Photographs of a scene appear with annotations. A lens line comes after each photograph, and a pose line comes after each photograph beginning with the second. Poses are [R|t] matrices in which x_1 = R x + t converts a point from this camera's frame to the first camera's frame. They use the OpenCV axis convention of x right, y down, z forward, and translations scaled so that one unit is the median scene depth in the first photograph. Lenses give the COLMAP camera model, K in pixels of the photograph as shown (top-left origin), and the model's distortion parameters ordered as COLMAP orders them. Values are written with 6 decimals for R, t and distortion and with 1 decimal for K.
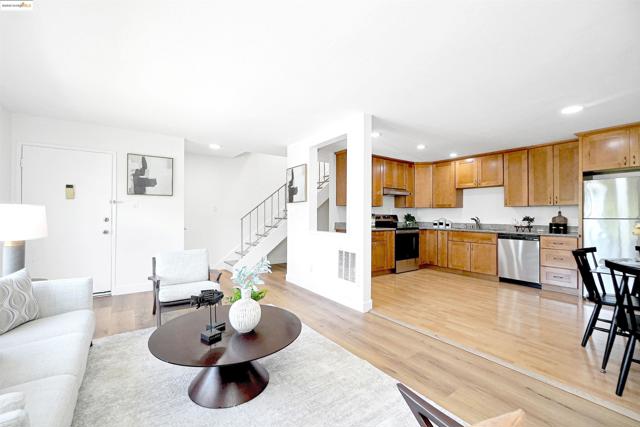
lens RADIAL K [[272.0, 0, 321.2], [0, 272.0, 216.3], [0, 0, 1]] dist [-0.001504, 0.000872]
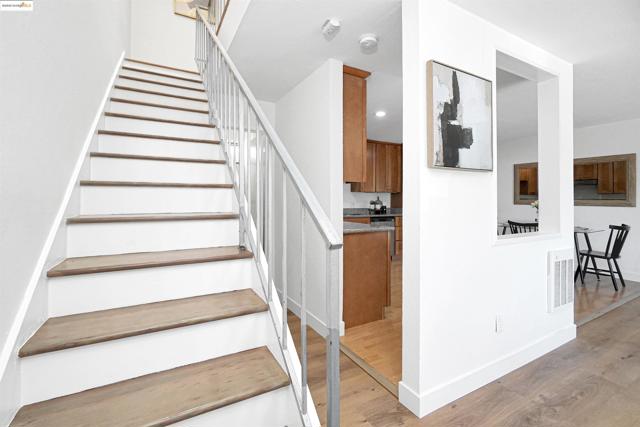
lens RADIAL K [[285.1, 0, 317.2], [0, 285.1, 196.5], [0, 0, 1]] dist [0.019495, 0.000120]
pose [[0.111843, 0.007337, 0.993699, -0.469296], [-0.008051, 0.999947, -0.006477, -0.008467], [-0.993693, -0.007276, 0.111896, 1.079735]]
